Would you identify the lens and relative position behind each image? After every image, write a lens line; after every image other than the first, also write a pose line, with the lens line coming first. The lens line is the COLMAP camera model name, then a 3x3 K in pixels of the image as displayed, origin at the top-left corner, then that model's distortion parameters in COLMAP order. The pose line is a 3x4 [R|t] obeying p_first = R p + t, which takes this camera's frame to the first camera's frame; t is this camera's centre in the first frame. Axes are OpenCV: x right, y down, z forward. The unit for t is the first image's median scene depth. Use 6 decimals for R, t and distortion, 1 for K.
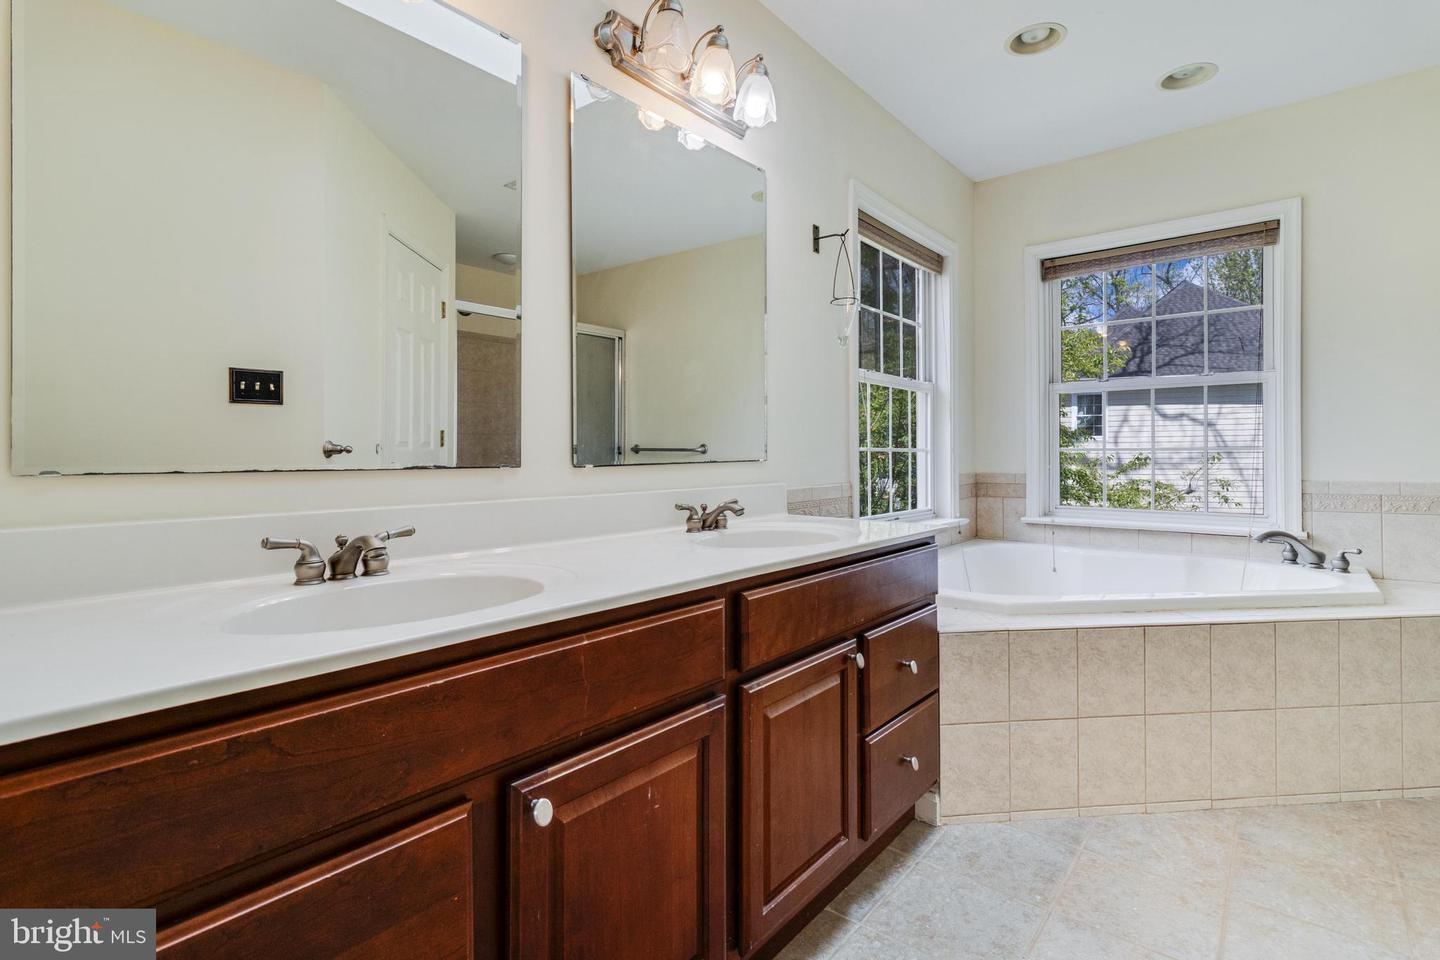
lens RADIAL K [[668.7, 0, 716.1], [0, 668.7, 450.8], [0, 0, 1]] dist [0.001436, 0.000905]
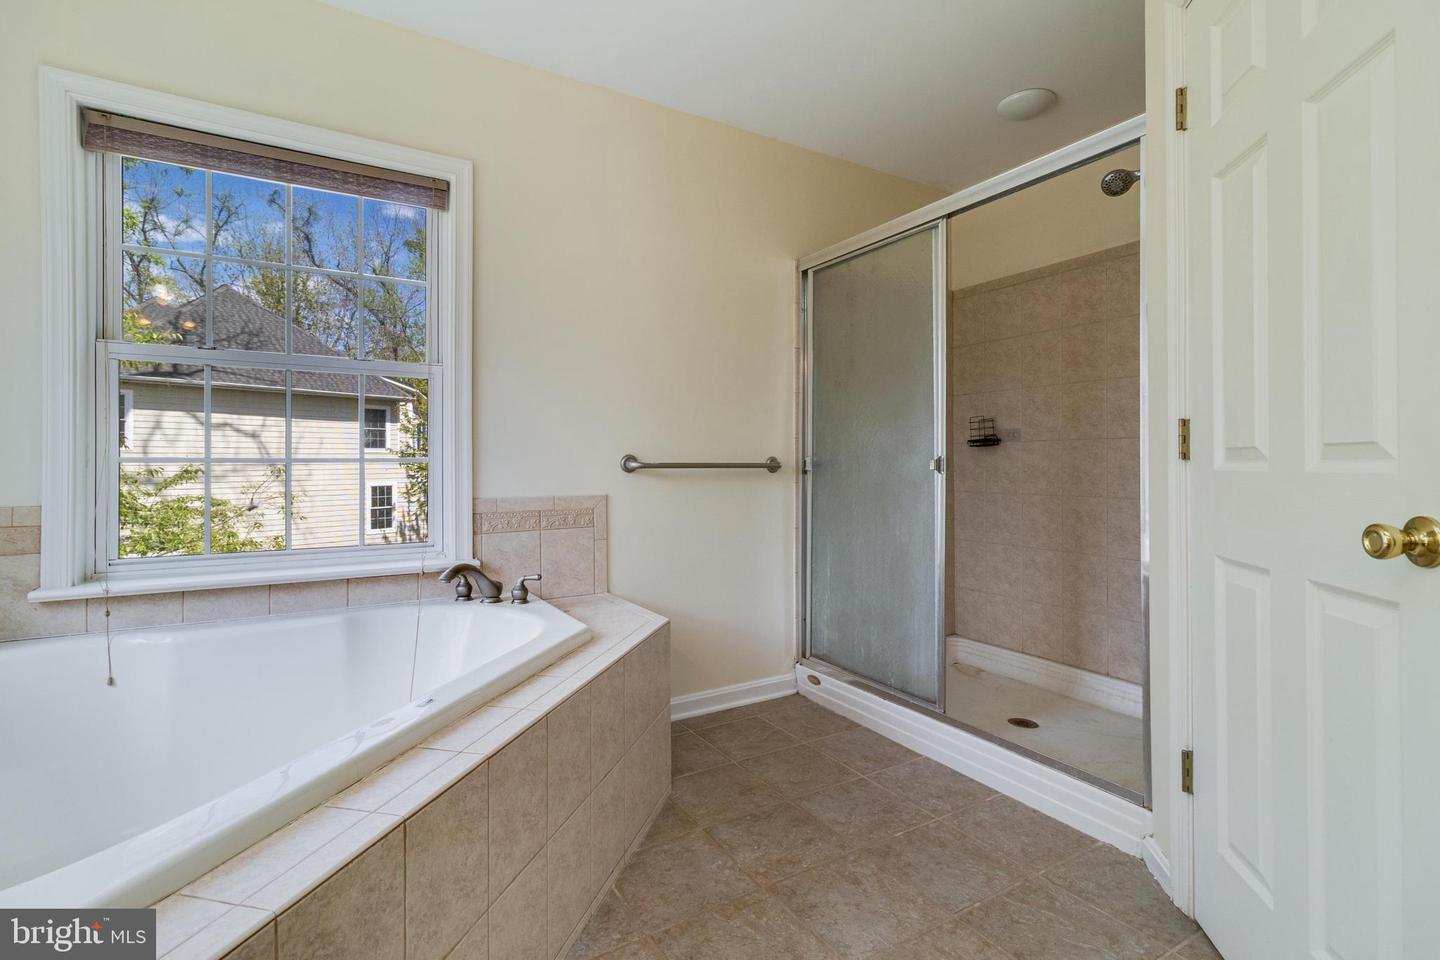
lens RADIAL K [[668.7, 0, 728.6], [0, 668.7, 463.2], [0, 0, 1]] dist [0.001436, 0.000905]
pose [[0.304975, 0.003480, 0.952354, 0.133423], [-0.003985, 0.999989, -0.002378, 0.000508], [-0.952352, -0.003070, 0.304986, 0.339898]]
